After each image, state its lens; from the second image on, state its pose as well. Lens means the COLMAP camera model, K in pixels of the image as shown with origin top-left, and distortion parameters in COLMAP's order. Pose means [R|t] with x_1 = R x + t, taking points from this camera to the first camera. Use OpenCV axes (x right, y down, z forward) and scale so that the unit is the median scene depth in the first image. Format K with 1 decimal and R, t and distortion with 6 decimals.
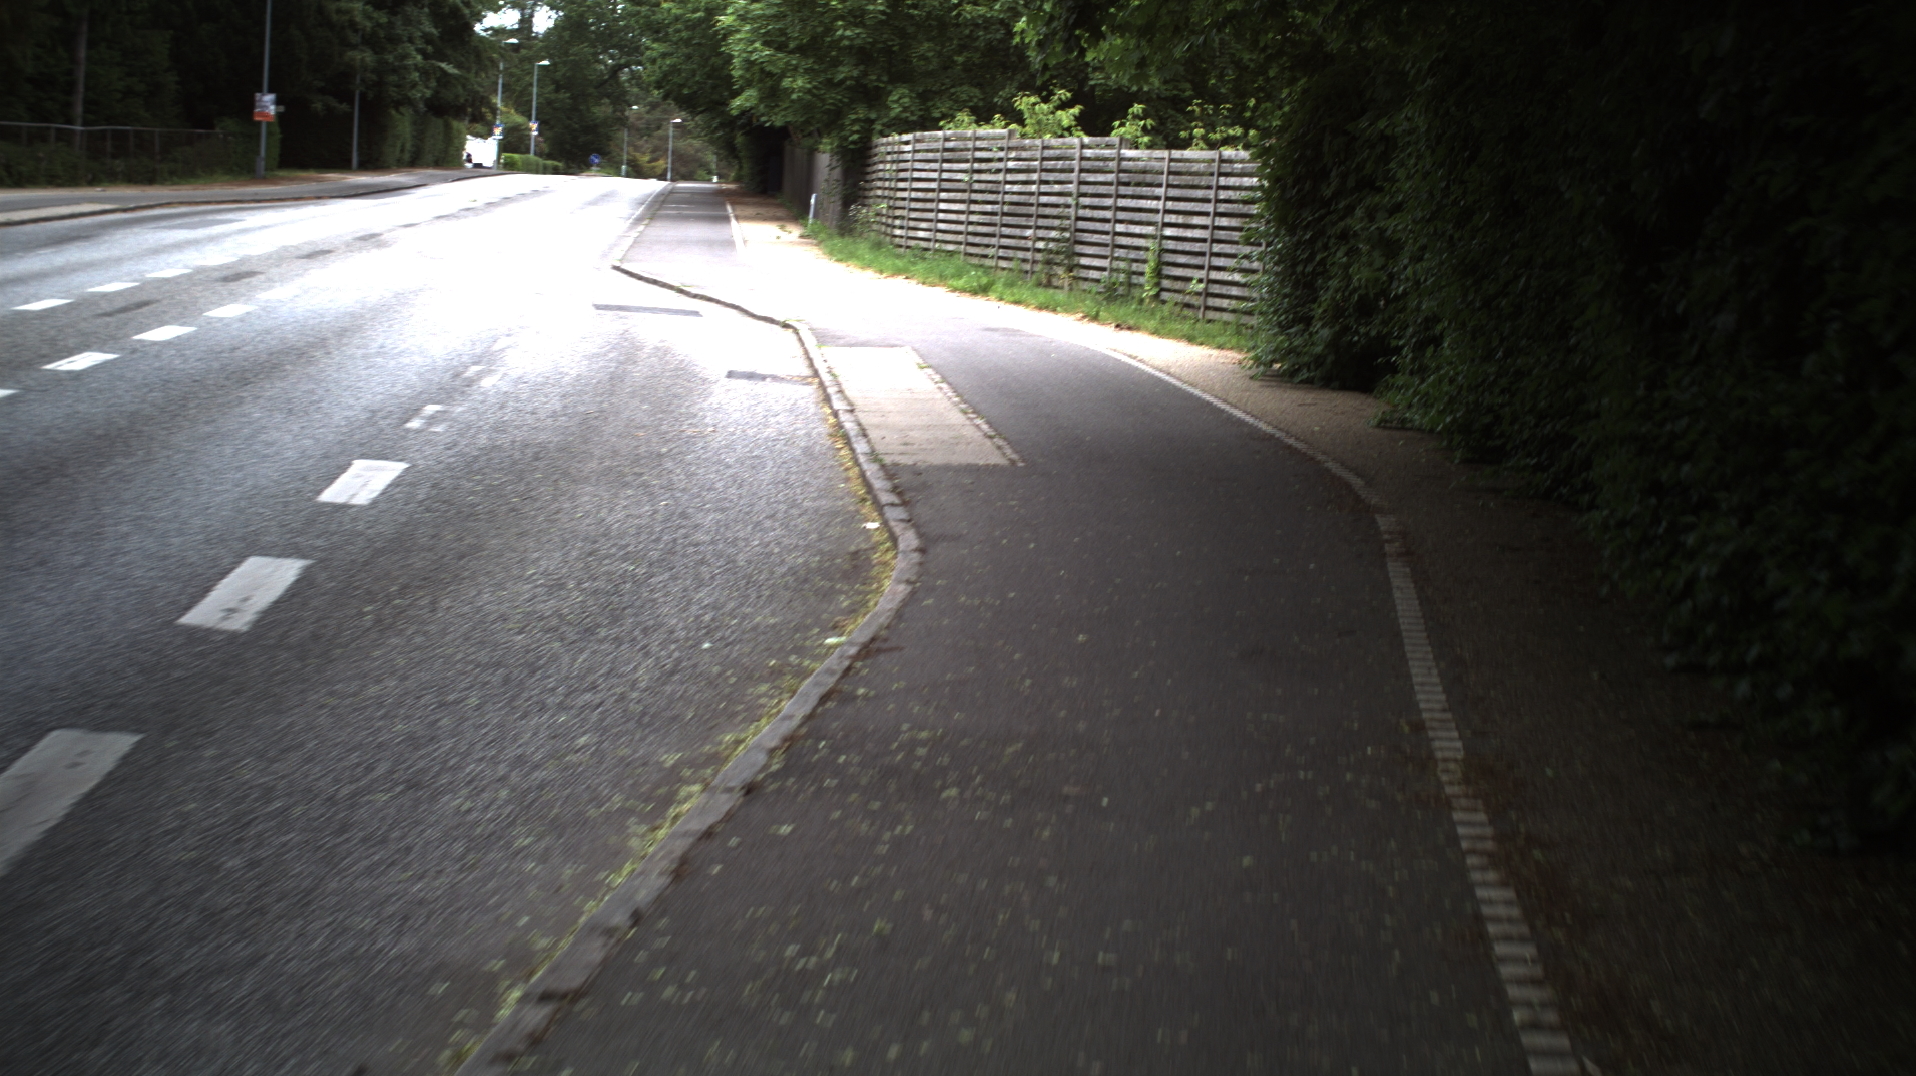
lens RADIAL K [[3449.5, 0, 958.0], [0, 3449.5, 538.0], [0, 0, 1]] dist [-0.324317, 0.293535]
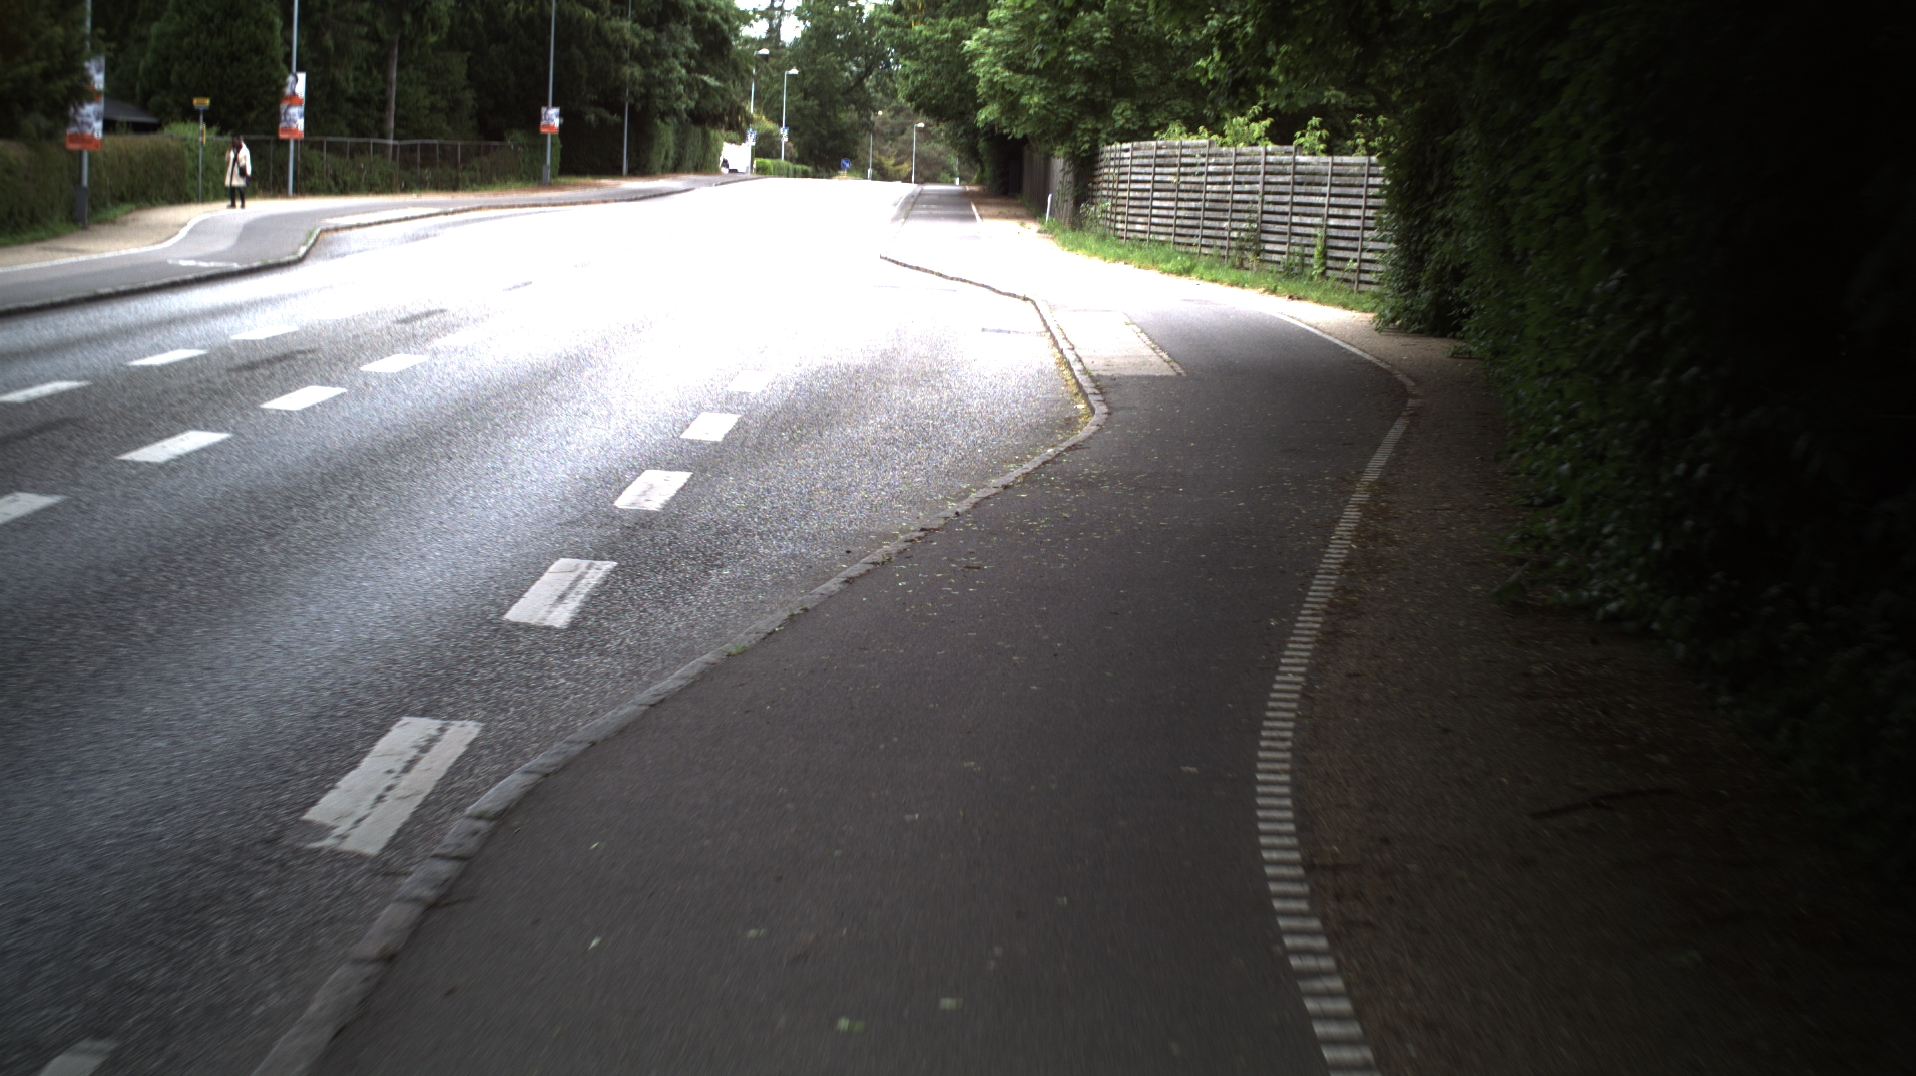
lens RADIAL K [[3449.5, 0, 958.0], [0, 3449.5, 538.0], [0, 0, 1]] dist [-0.324317, 0.293535]
pose [[0.997485, -0.006357, -0.070587, 0.008456], [0.006343, 0.999980, -0.000421, 0.016195], [0.070588, -0.000028, 0.997506, -0.160068]]
